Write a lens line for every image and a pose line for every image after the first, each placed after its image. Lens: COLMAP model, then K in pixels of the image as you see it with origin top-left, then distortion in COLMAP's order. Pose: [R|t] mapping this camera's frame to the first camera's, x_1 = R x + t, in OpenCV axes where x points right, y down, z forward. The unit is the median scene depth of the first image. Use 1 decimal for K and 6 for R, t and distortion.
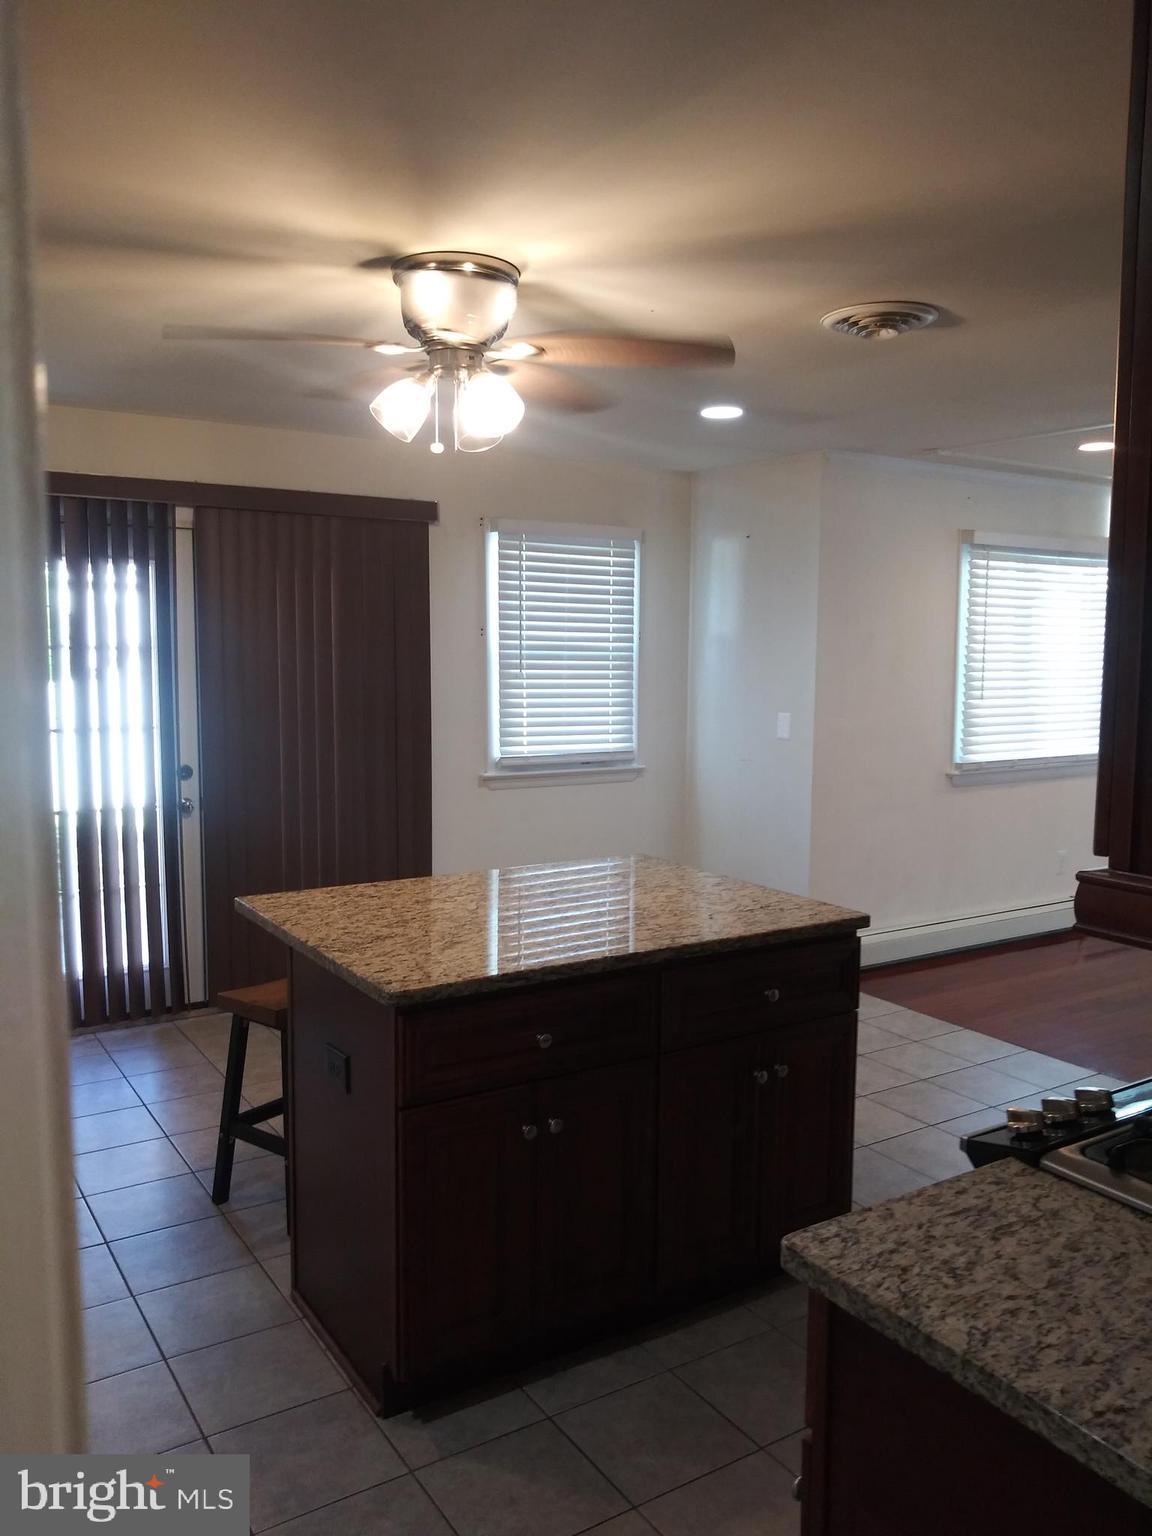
lens RADIAL K [[1176.0, 0, 574.6], [0, 1176.0, 769.9], [0, 0, 1]] dist [0.005680, 0.000499]
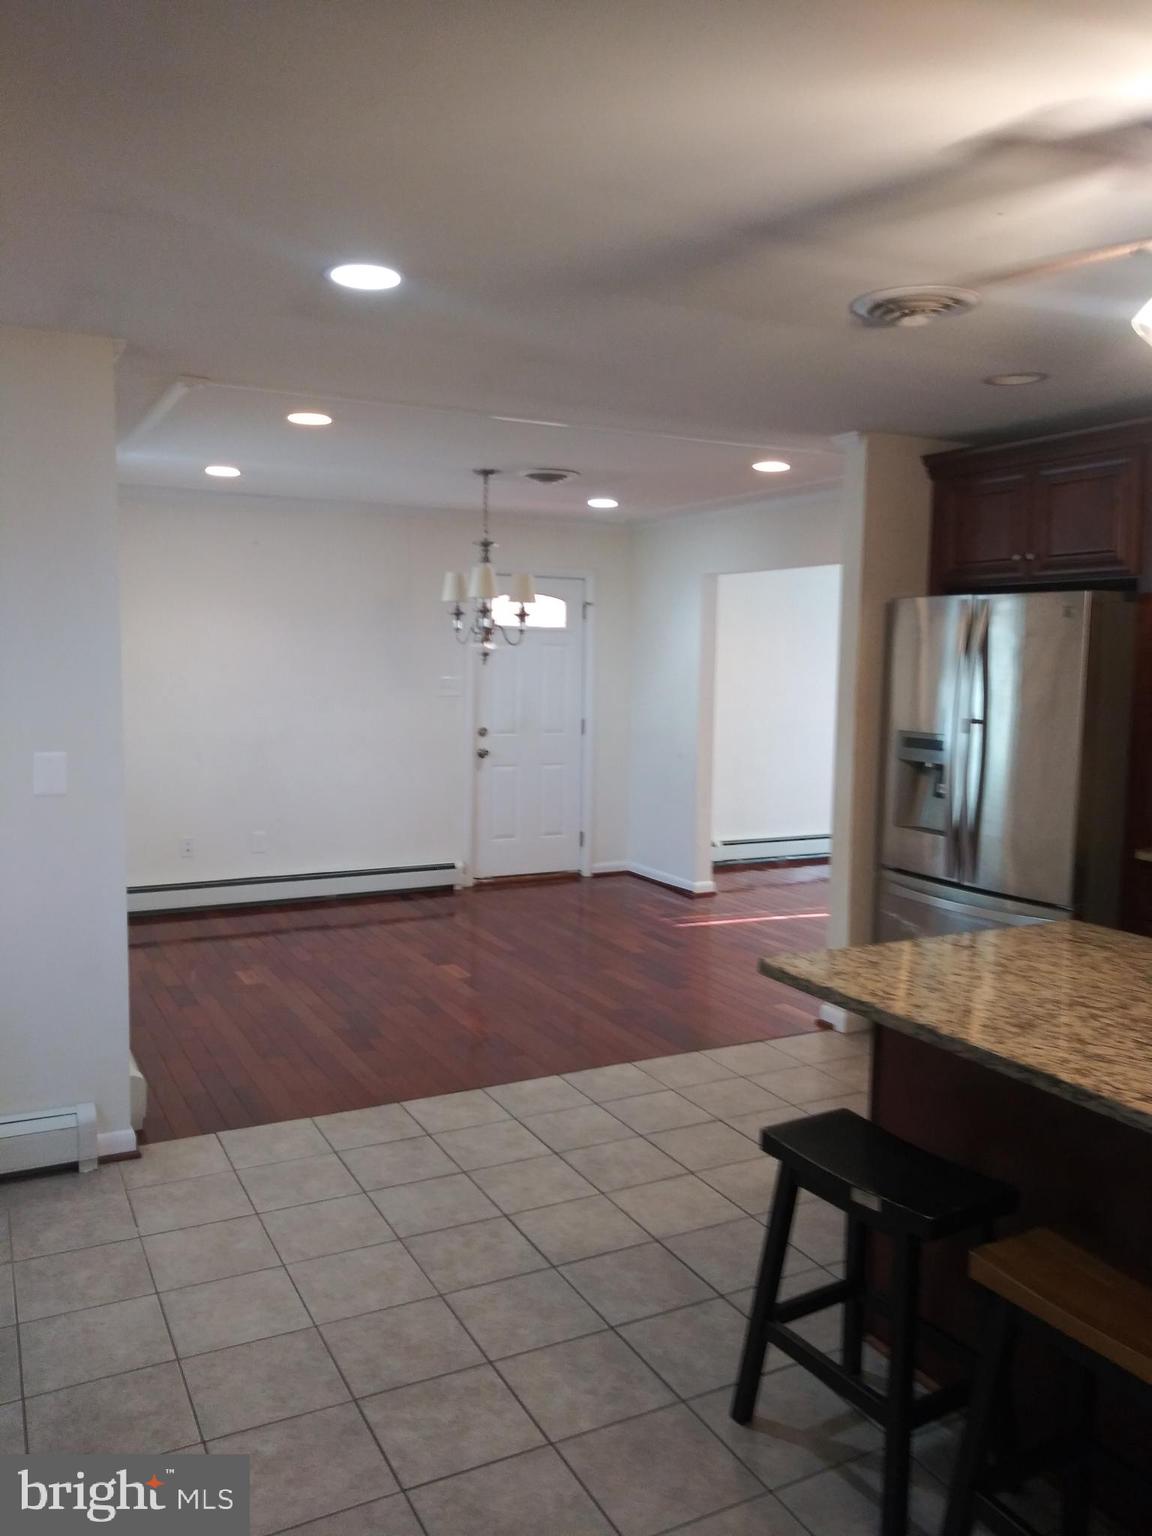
lens RADIAL K [[1176.0, 0, 572.0], [0, 1176.0, 765.2], [0, 0, 1]] dist [0.005680, 0.000499]
pose [[0.085274, -0.099548, 0.991372, -0.474889], [0.087048, 0.991936, 0.092117, -0.087614], [-0.992548, 0.078442, 0.093251, 0.793916]]
